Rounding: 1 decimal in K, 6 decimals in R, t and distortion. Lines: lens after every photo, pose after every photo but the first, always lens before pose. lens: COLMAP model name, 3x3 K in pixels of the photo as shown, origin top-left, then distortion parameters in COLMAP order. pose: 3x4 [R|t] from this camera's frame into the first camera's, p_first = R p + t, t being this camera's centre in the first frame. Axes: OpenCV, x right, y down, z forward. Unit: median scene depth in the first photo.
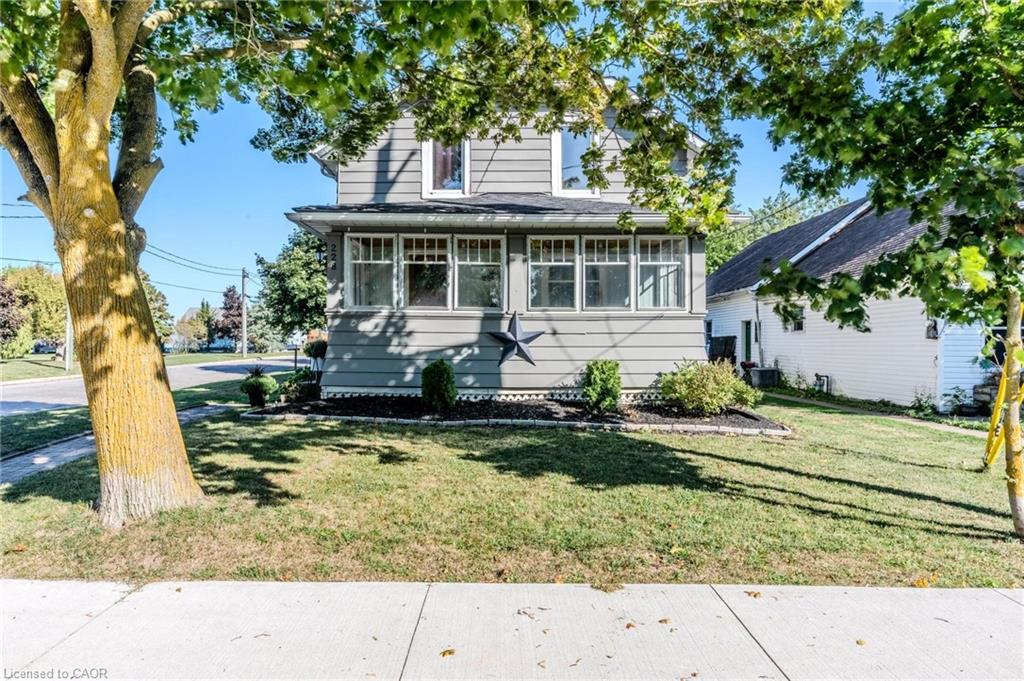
lens RADIAL K [[663.7, 0, 509.6], [0, 663.7, 344.0], [0, 0, 1]] dist [0.031897, -0.000180]
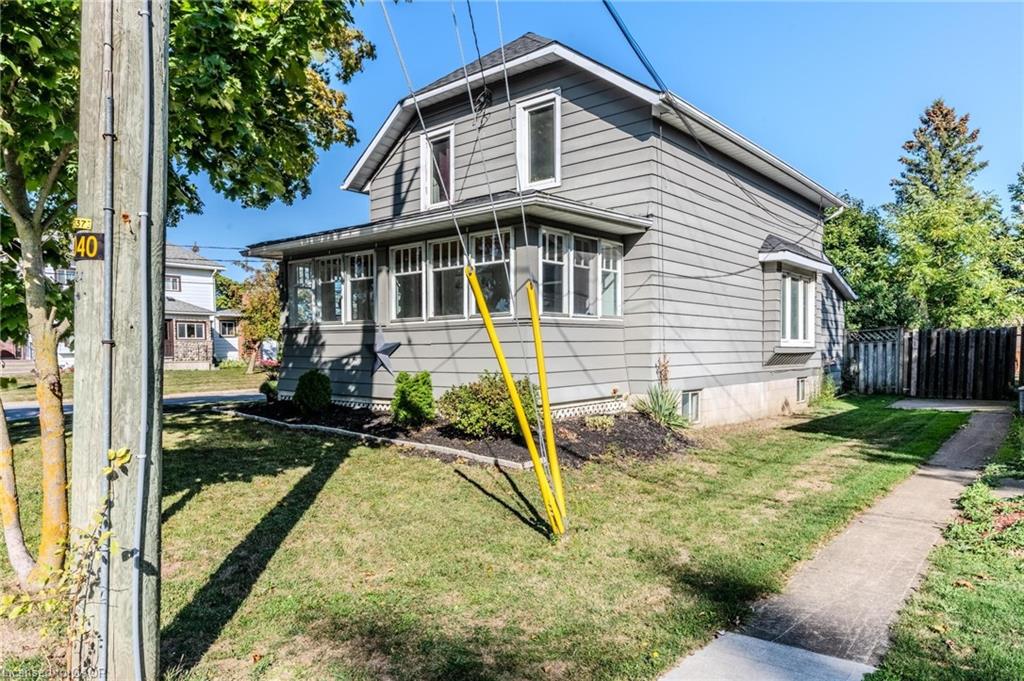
lens RADIAL K [[663.7, 0, 488.9], [0, 663.7, 367.0], [0, 0, 1]] dist [0.031897, -0.000180]
pose [[0.751478, 0.011590, -0.659656, 0.807012], [0.016288, 0.999215, 0.036111, -0.015794], [0.659557, -0.037881, 0.750700, 0.337114]]
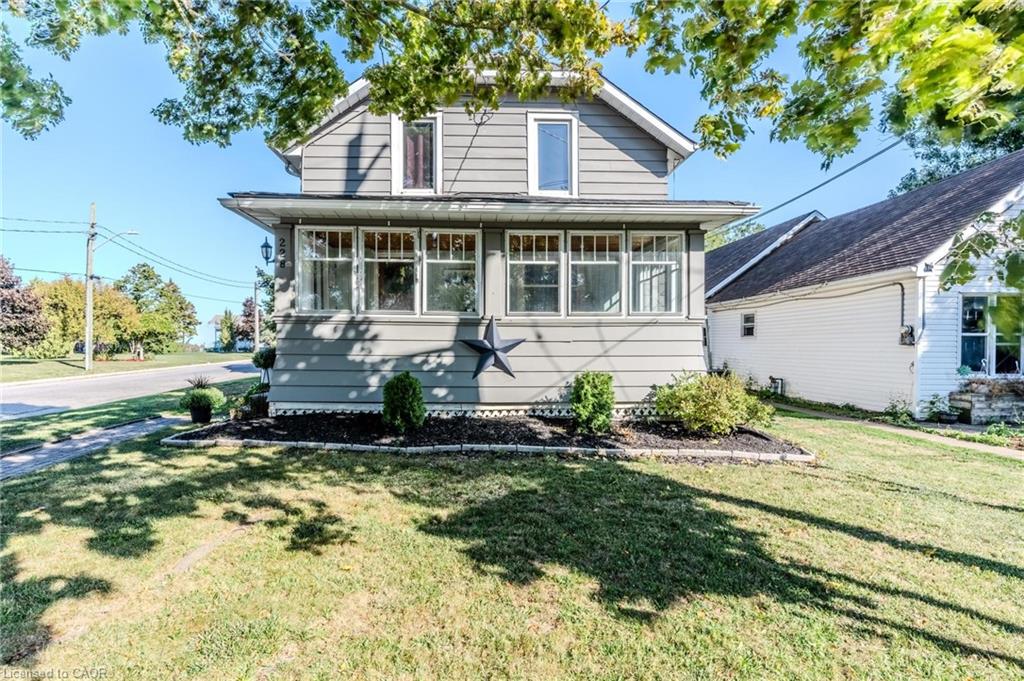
lens RADIAL K [[526.0, 0, 501.0], [0, 526.0, 354.5], [0, 0, 1]] dist [0.002912, 0.000294]
pose [[0.999281, -0.000839, 0.037899, -0.006129], [0.000114, 0.999817, 0.019133, -0.011240], [-0.037908, -0.019114, 0.999098, 0.298695]]
